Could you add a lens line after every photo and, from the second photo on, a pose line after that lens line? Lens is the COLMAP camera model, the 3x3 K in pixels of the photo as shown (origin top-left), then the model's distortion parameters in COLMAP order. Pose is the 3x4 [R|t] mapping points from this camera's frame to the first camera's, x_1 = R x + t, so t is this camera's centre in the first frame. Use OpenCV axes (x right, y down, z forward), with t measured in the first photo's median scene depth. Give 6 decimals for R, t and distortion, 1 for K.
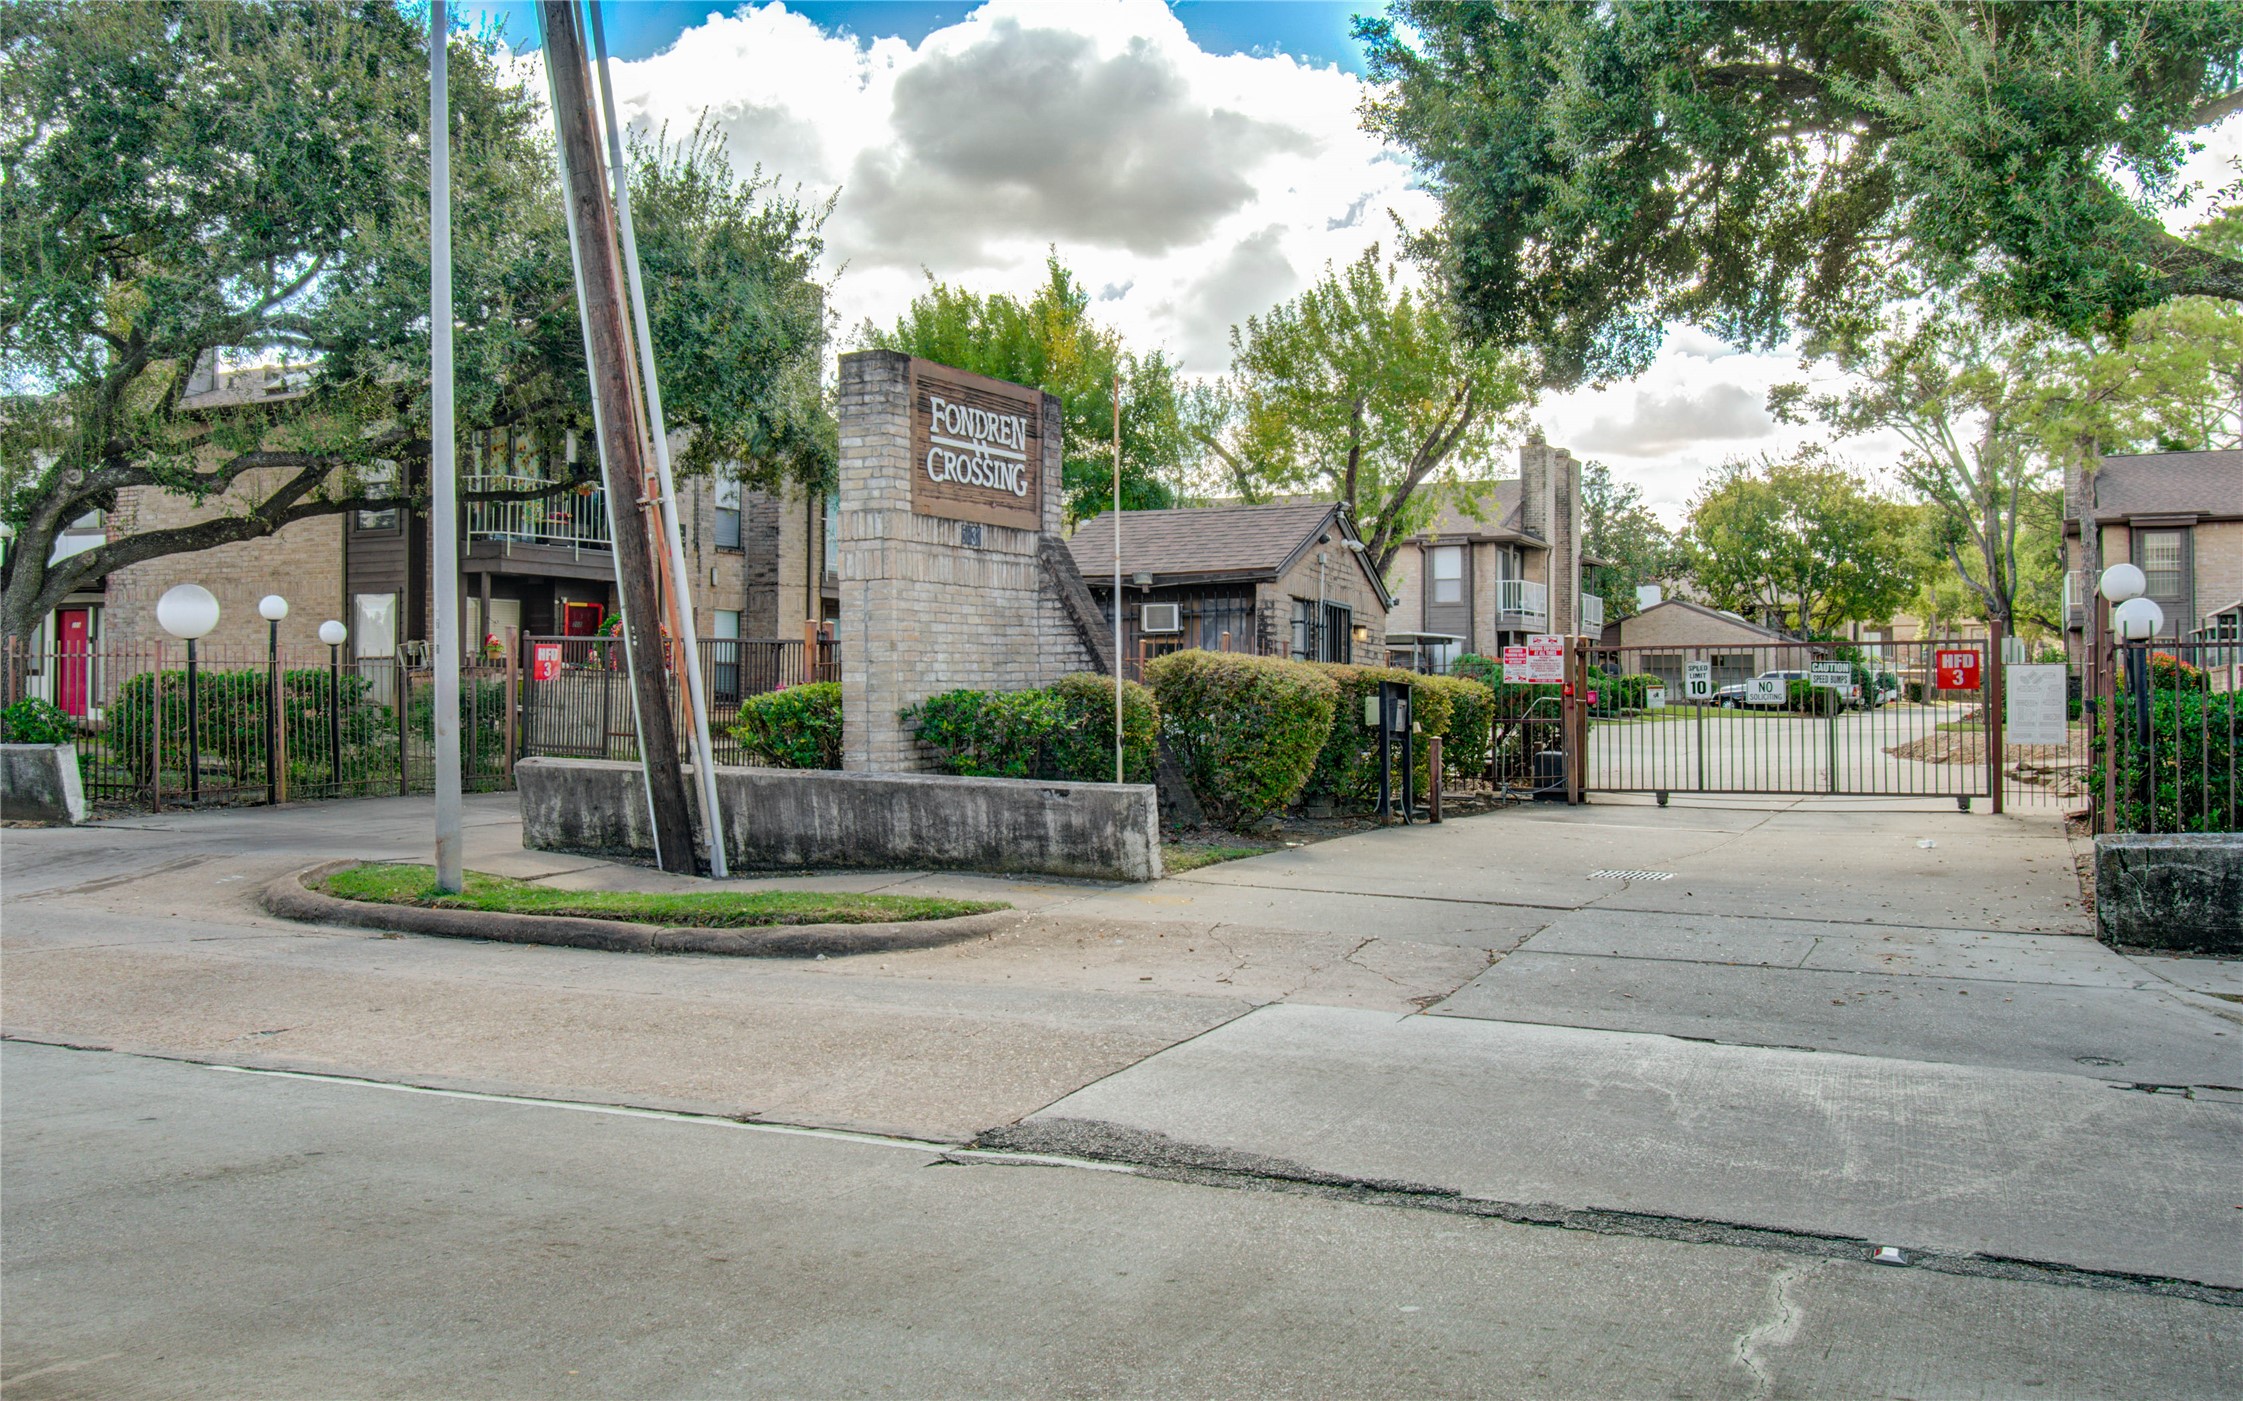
lens RADIAL K [[1925.9, 0, 1121.3], [0, 1925.9, 686.5], [0, 0, 1]] dist [0.012052, 0.006719]
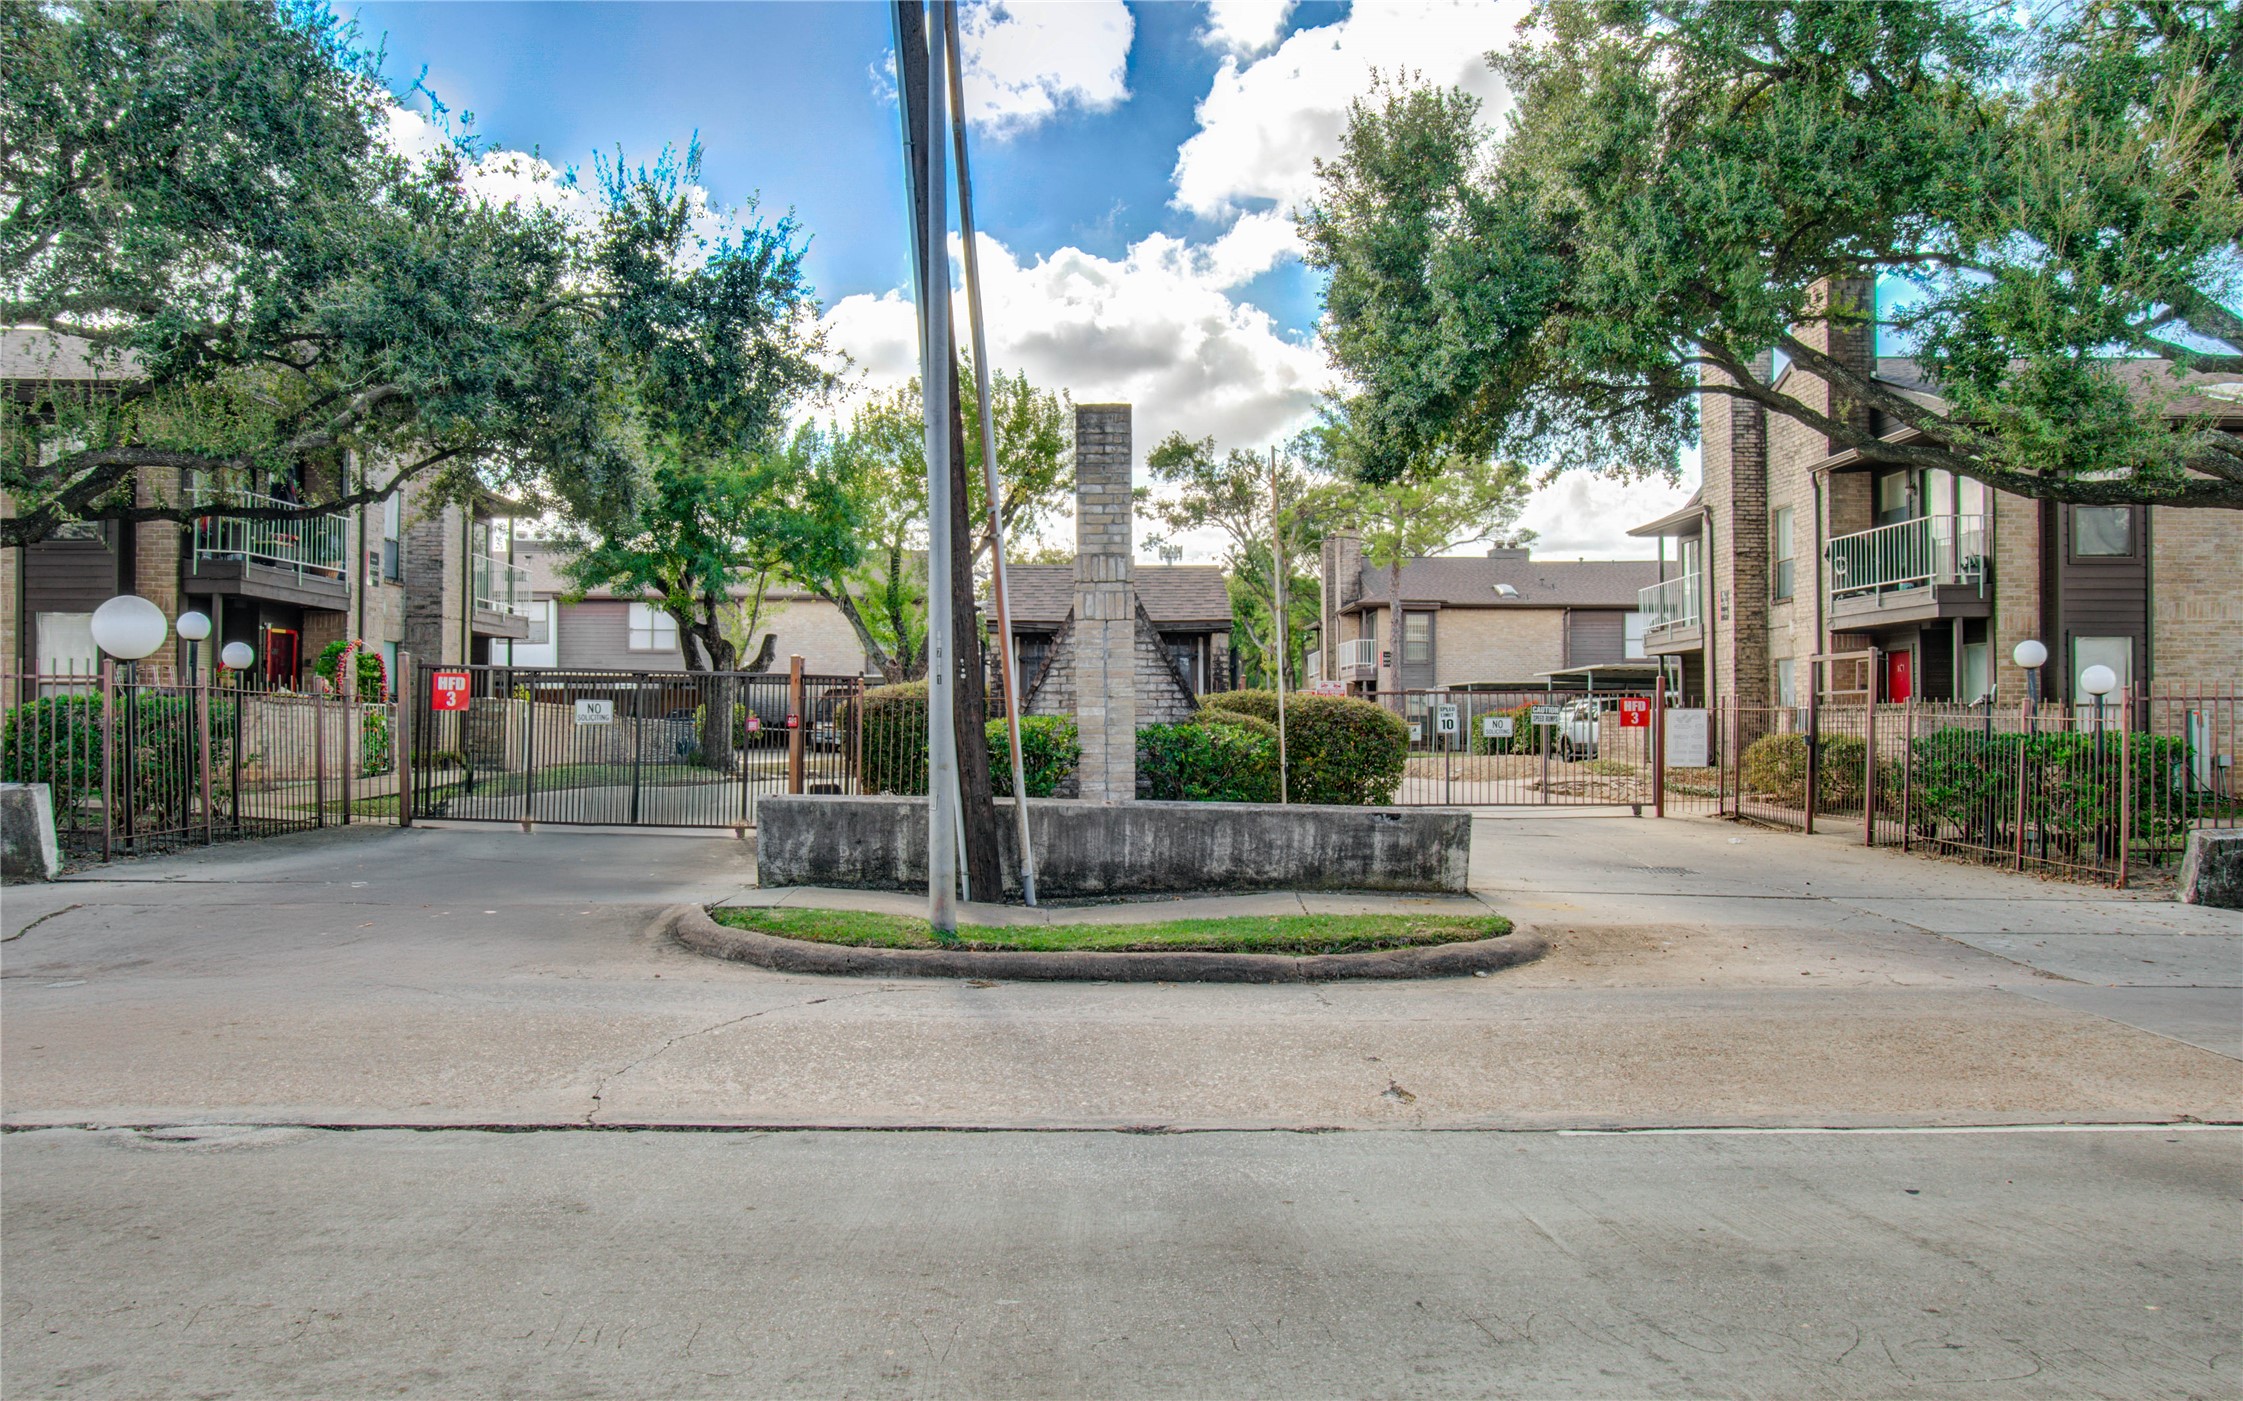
lens RADIAL K [[1590.9, 0, 1122.9], [0, 1590.9, 717.2], [0, 0, 1]] dist [0.002150, 0.004496]
pose [[0.893865, 0.006923, 0.448284, -0.513701], [-0.005893, 0.999976, -0.003693, 0.001548], [-0.448298, 0.000660, 0.893884, 0.211561]]
